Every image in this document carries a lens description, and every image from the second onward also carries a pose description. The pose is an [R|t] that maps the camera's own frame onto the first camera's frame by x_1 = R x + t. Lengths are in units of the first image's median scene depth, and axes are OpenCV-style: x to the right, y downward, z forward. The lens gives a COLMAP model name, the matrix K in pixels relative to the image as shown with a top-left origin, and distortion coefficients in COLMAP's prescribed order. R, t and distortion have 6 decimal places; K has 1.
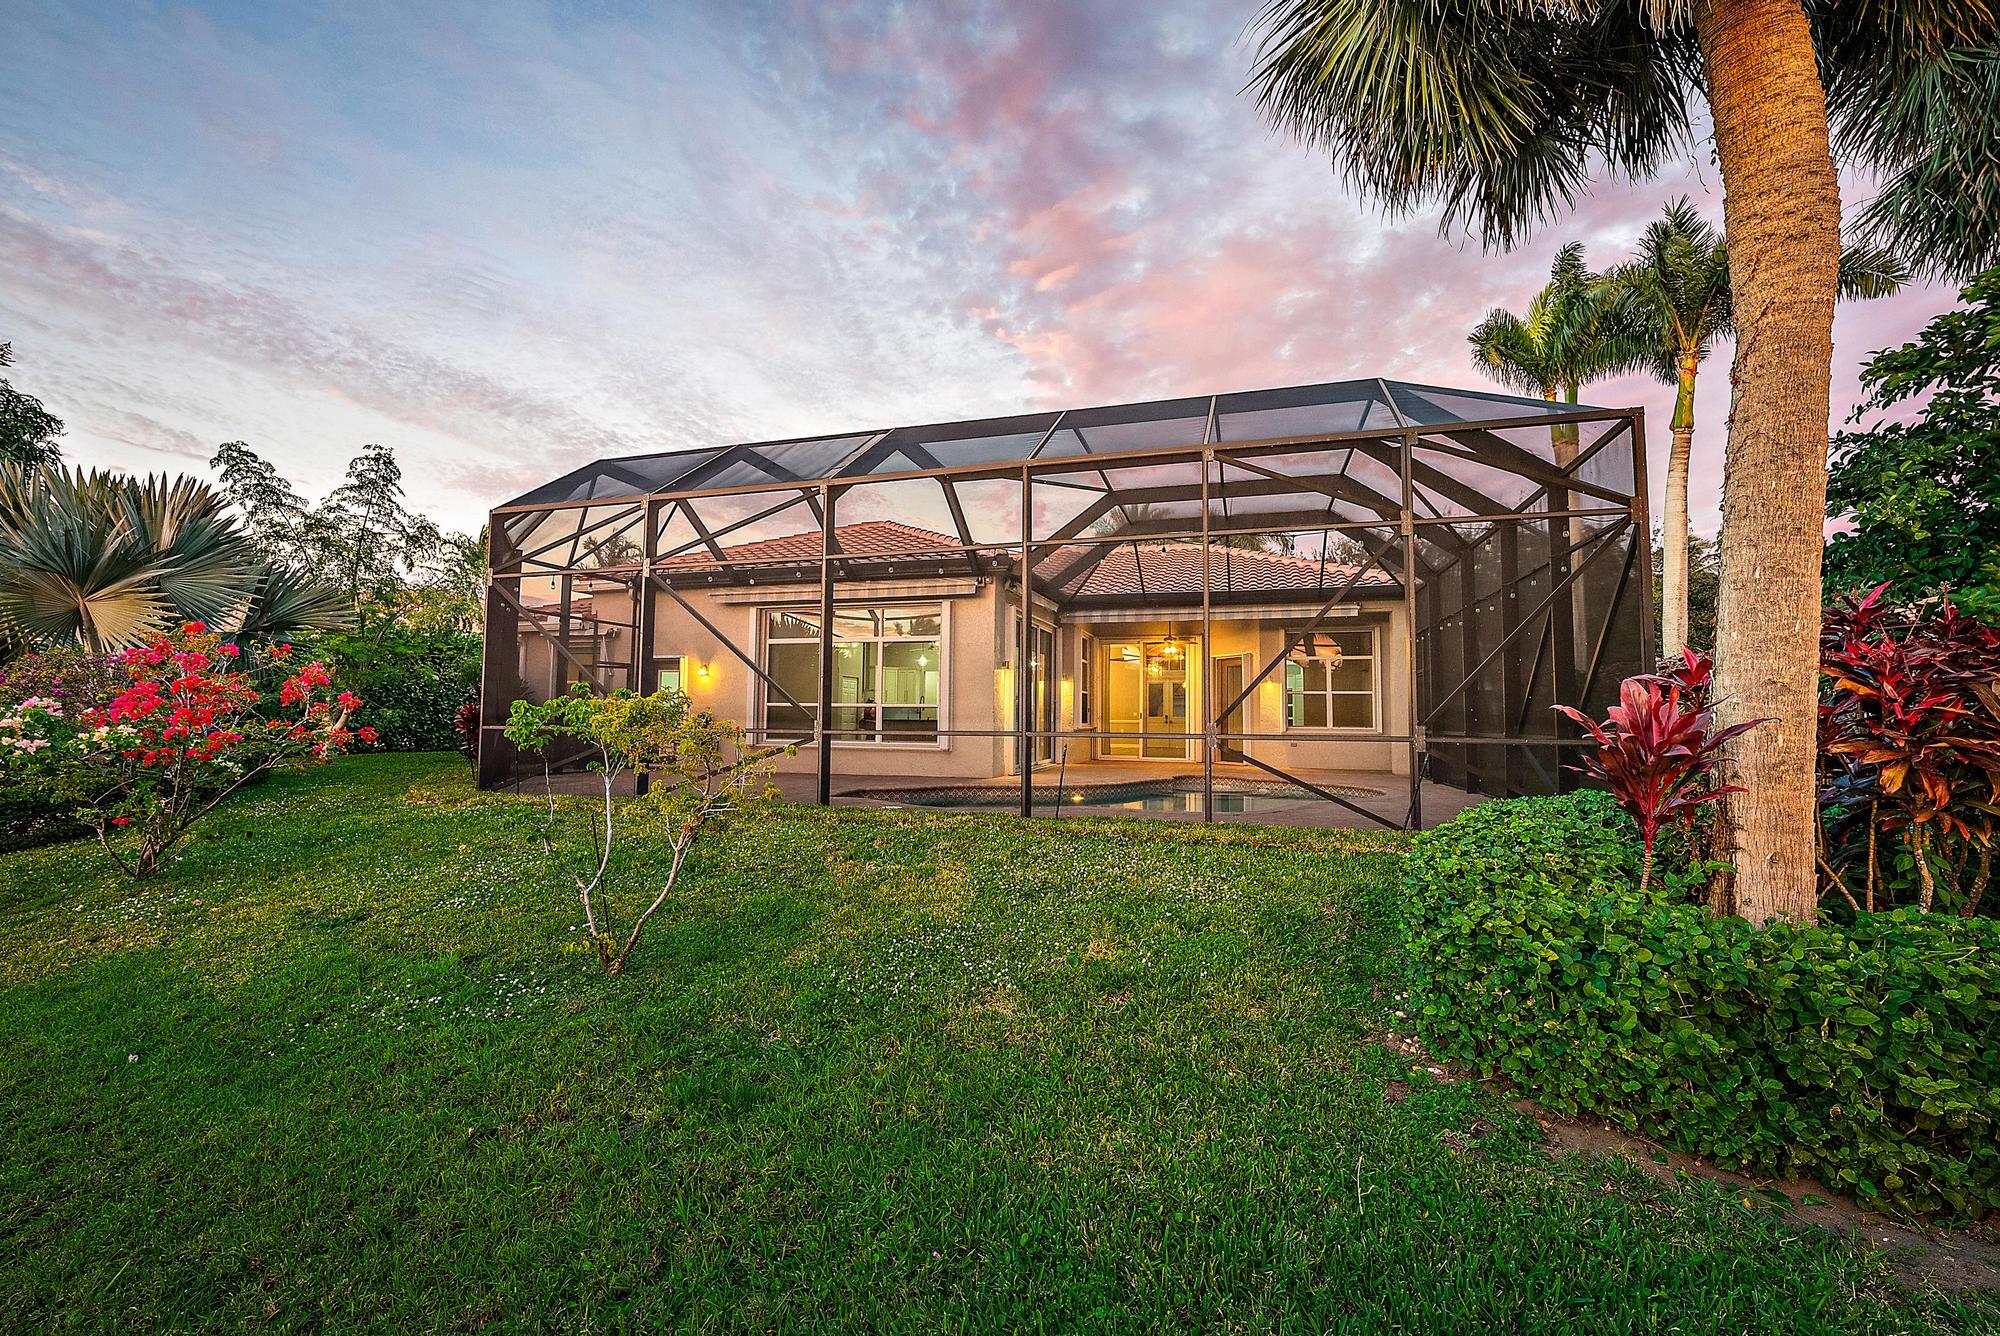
lens RADIAL K [[829.7, 0, 999.2], [0, 829.7, 700.8], [0, 0, 1]] dist [-0.000240, 0.000372]
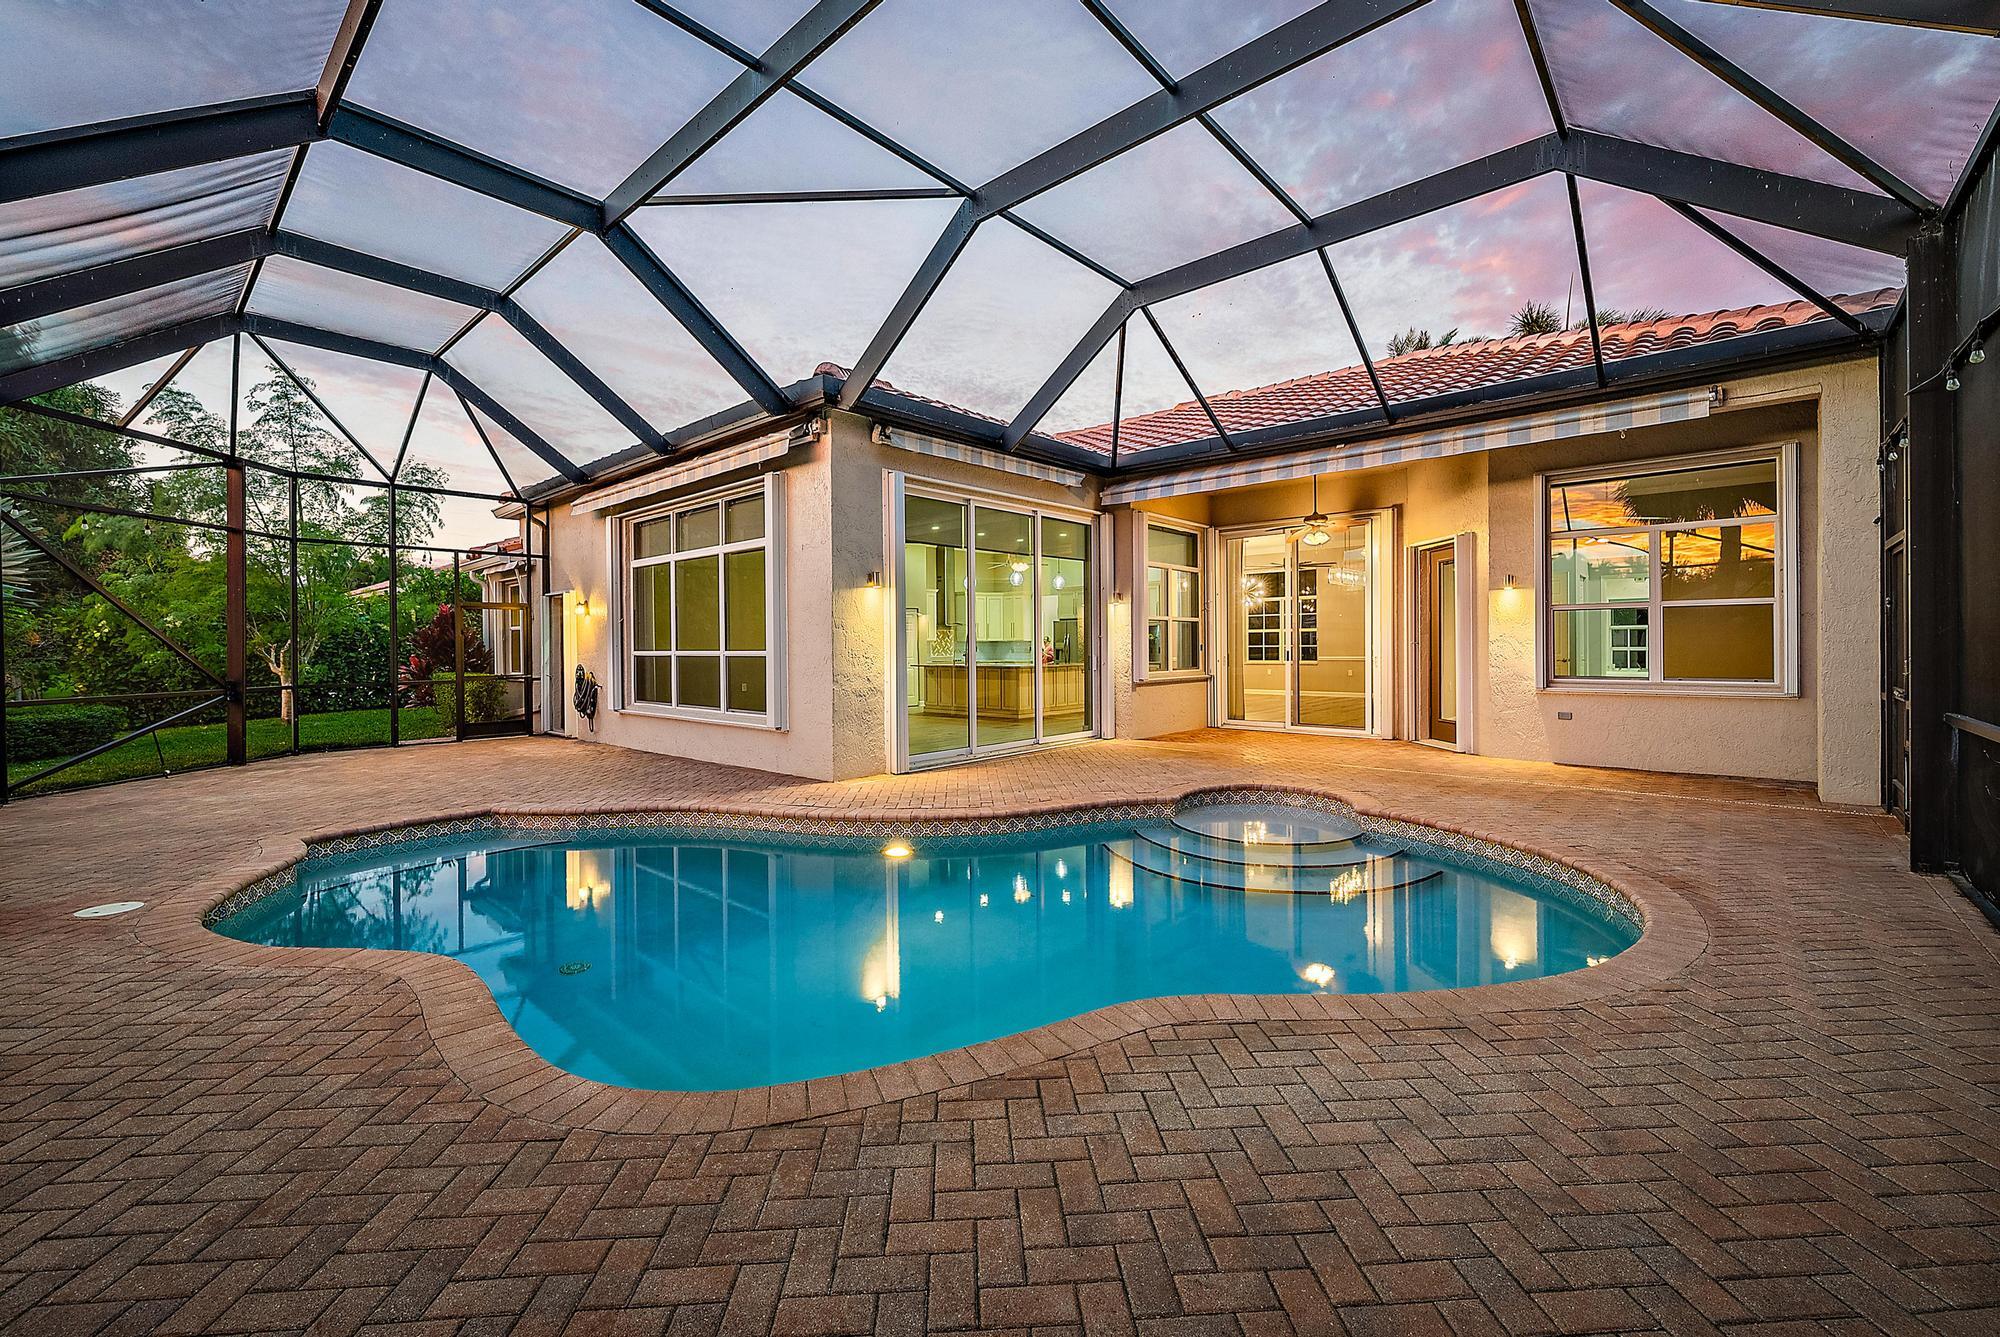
lens RADIAL K [[827.9, 0, 1000.0], [0, 827.9, 668.5], [0, 0, 1]] dist [-0.000944, -0.000040]
pose [[0.902289, -0.008570, -0.431046, 0.278790], [0.026258, 0.999039, 0.035101, 0.000977], [0.430331, -0.042990, 0.901647, 0.448063]]
